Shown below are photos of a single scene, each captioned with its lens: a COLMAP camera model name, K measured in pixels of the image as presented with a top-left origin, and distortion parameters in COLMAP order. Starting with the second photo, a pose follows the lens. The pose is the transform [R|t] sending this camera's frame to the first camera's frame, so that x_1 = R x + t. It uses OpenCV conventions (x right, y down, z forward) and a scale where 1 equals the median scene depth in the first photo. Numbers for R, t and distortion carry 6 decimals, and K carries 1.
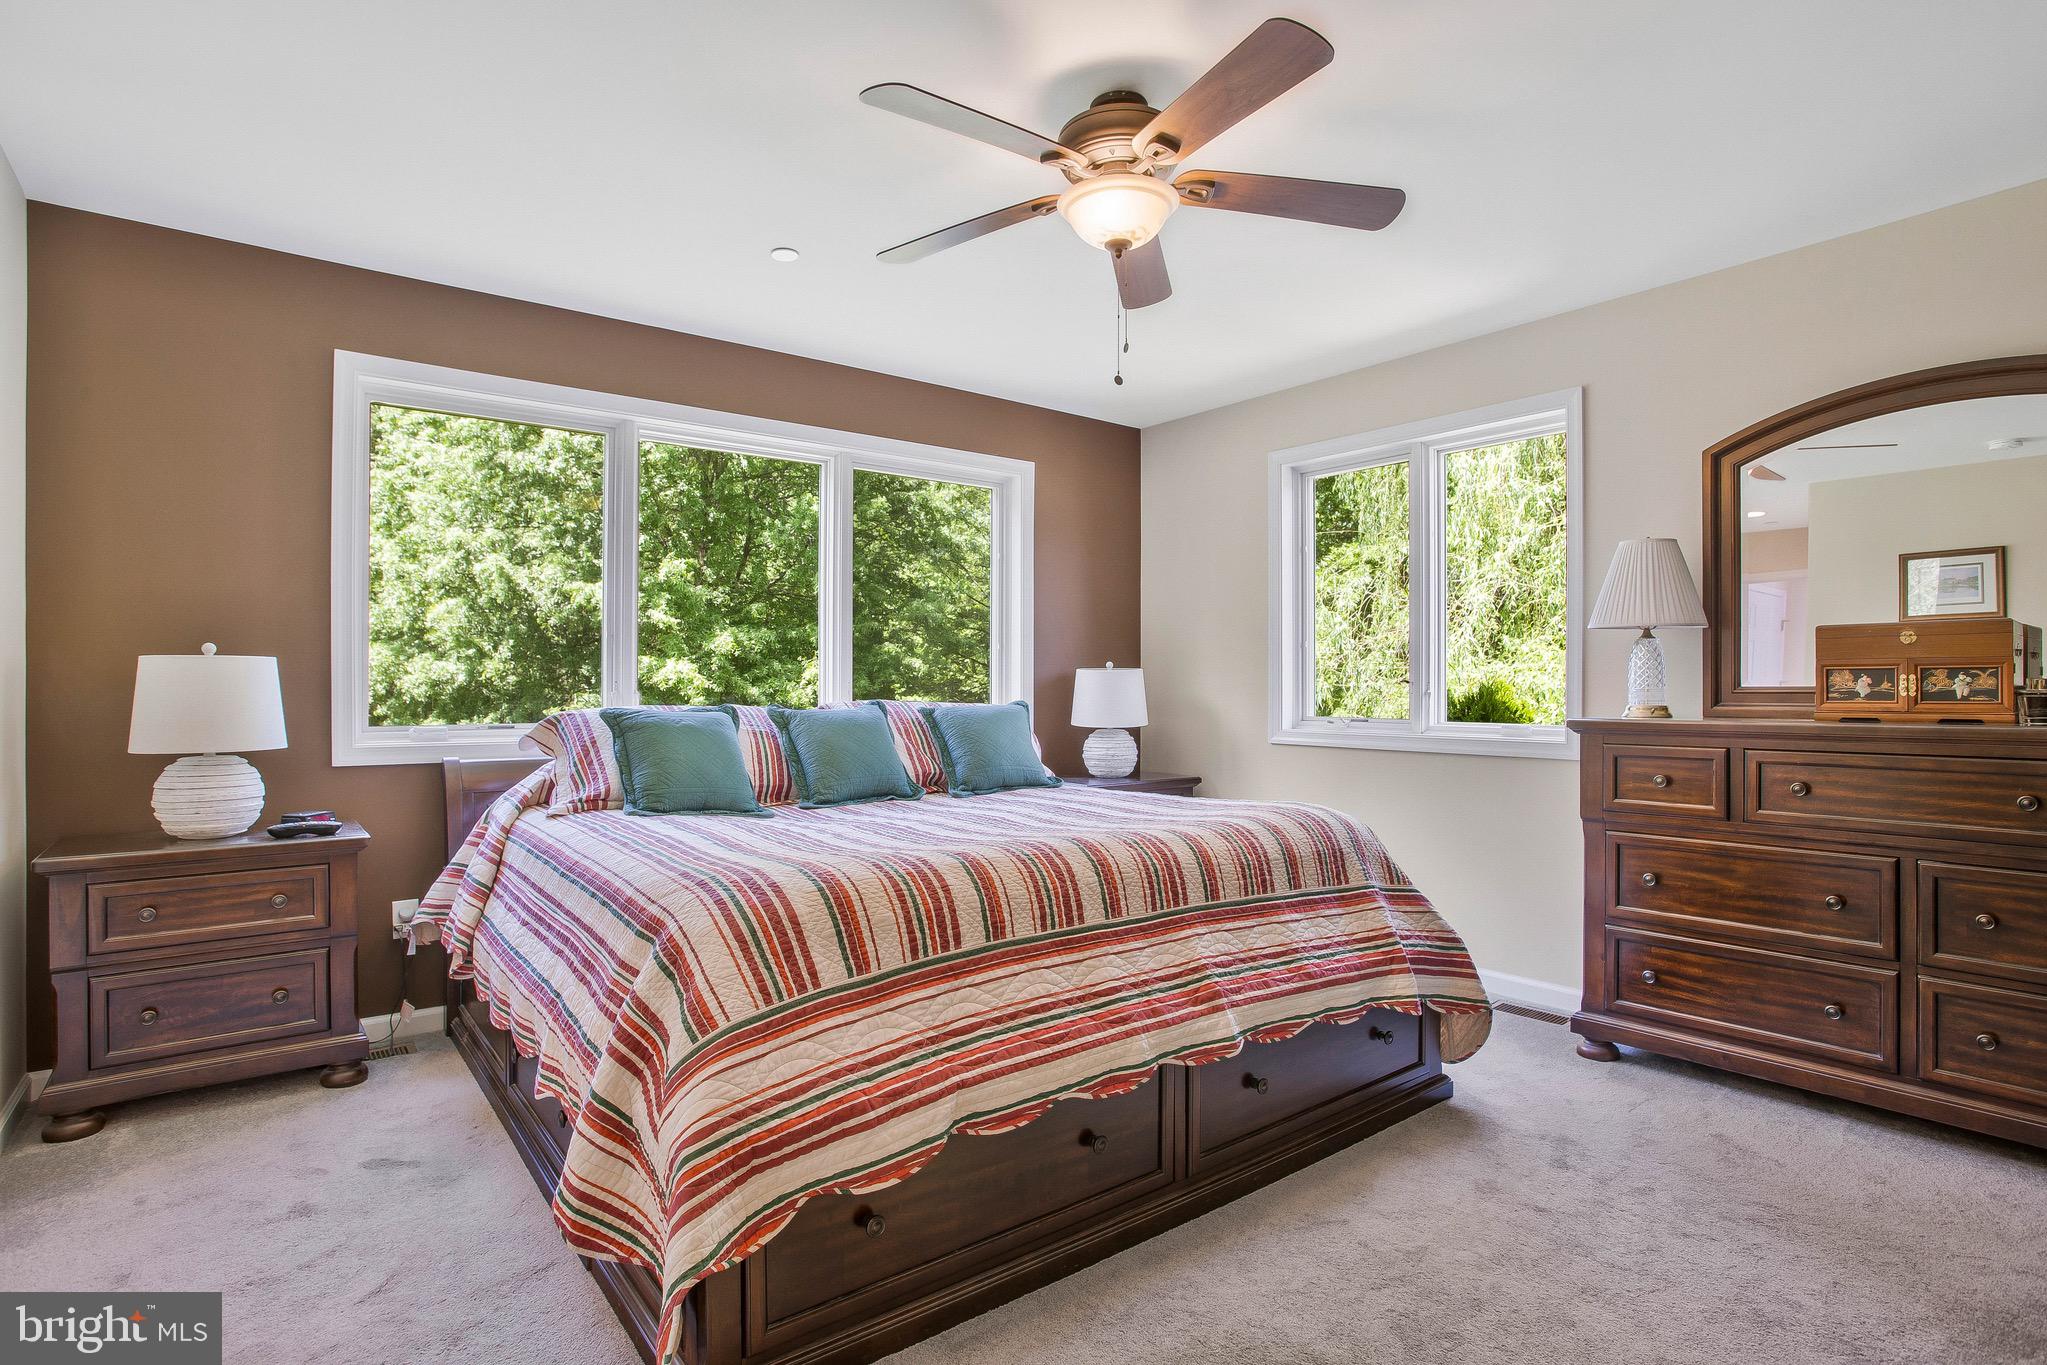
lens RADIAL K [[1038.4, 0, 1023.5], [0, 1038.4, 682.5], [0, 0, 1]] dist [0.010952, 0.000664]
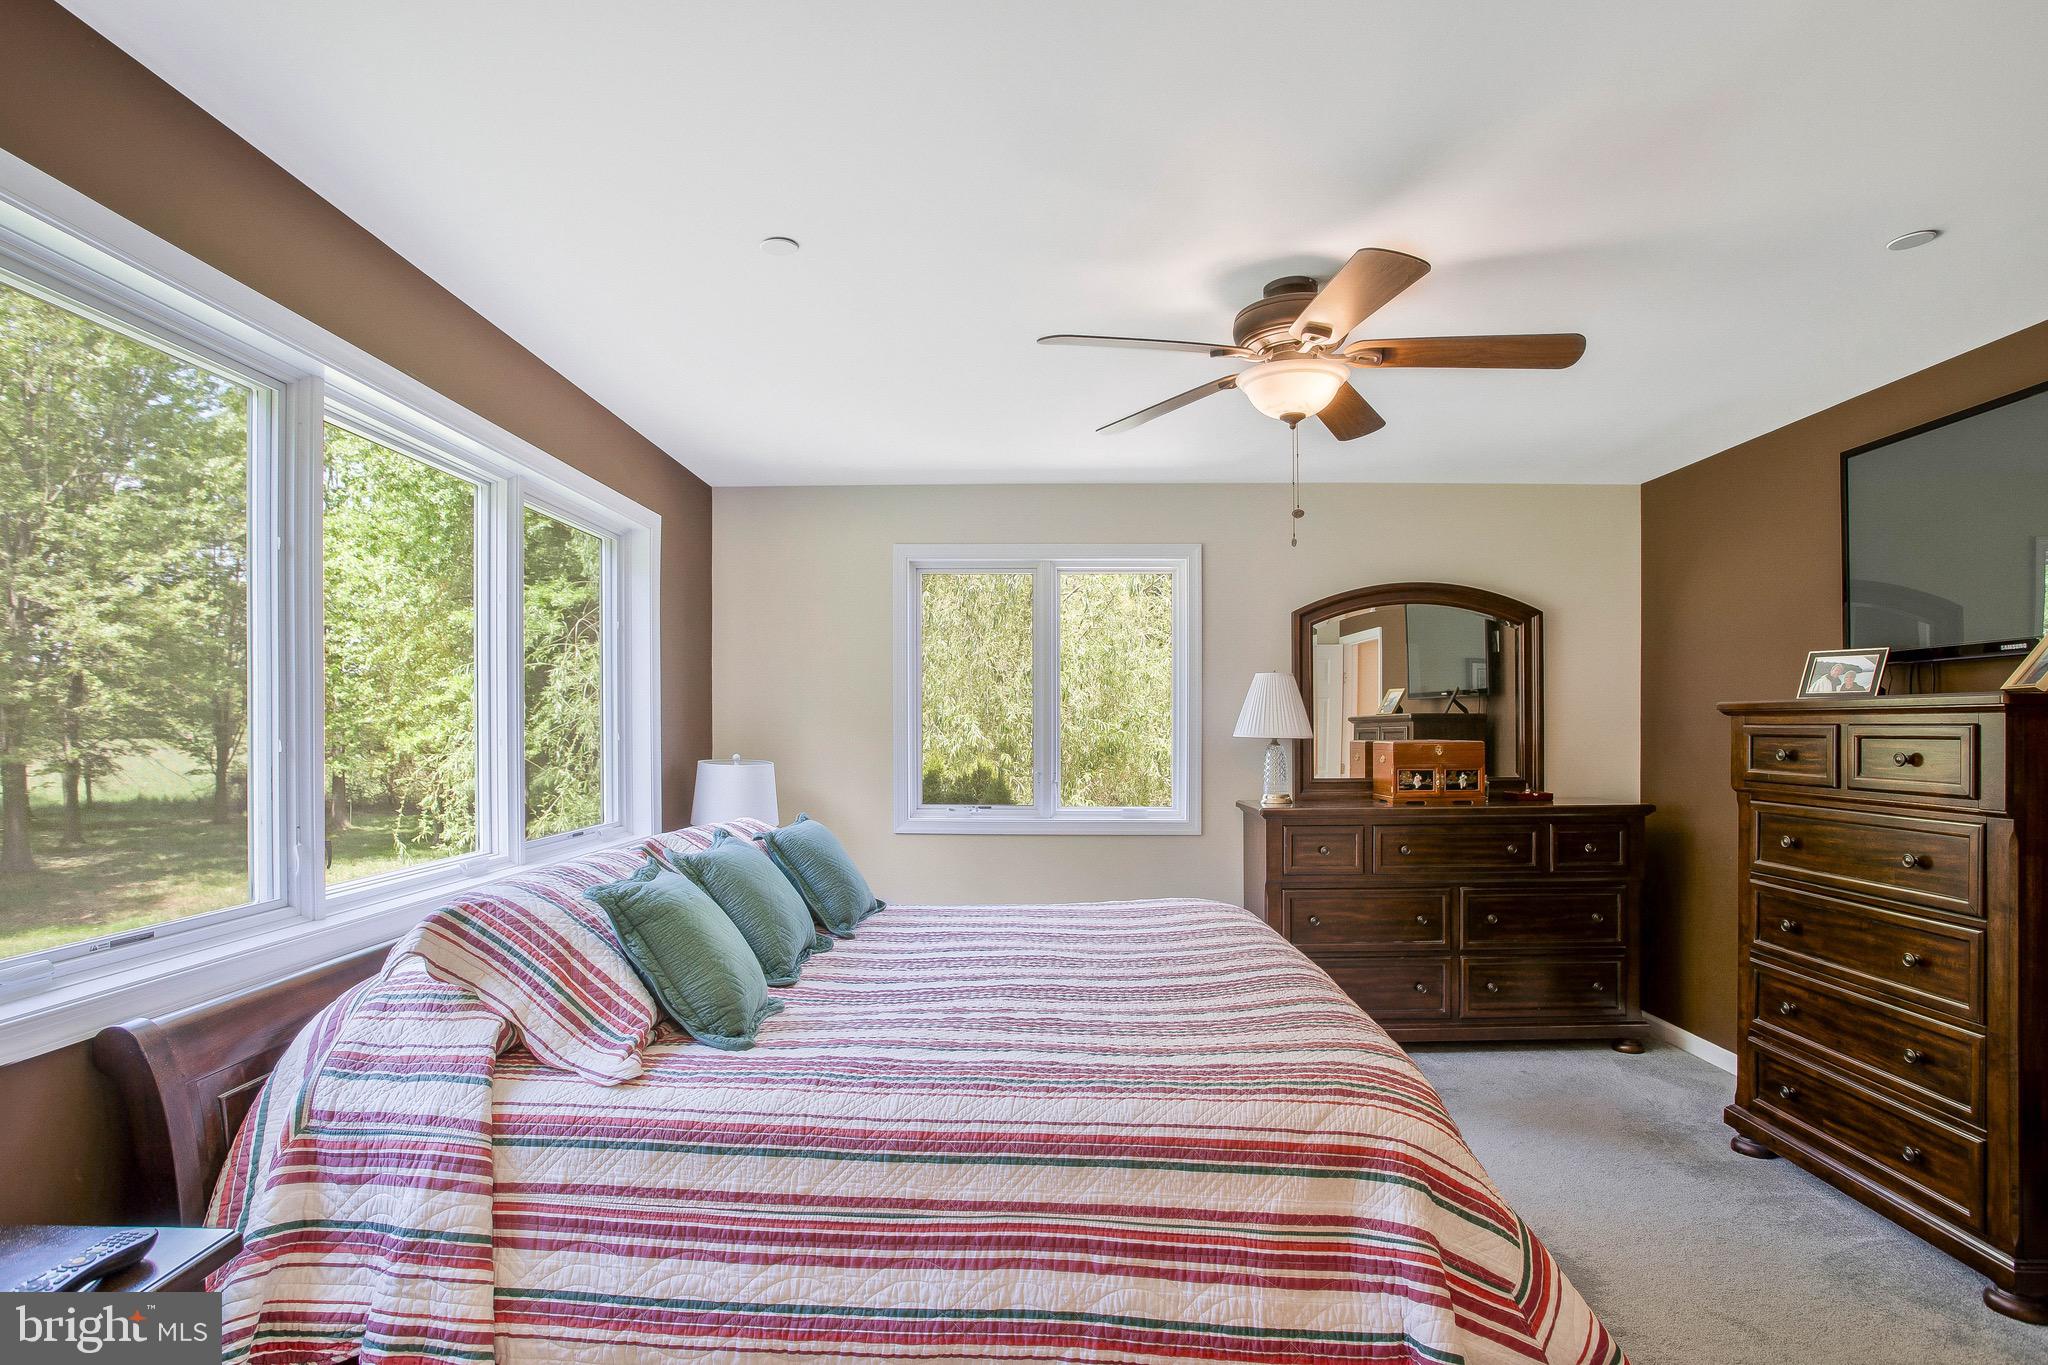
lens RADIAL K [[1039.0, 0, 1024.0], [0, 1039.0, 682.5], [0, 0, 1]] dist [0.010952, 0.000664]
pose [[0.634467, 0.036979, 0.772065, -0.803962], [-0.003626, 0.998986, -0.044869, -0.073210], [-0.772942, 0.025668, 0.633958, 0.451467]]
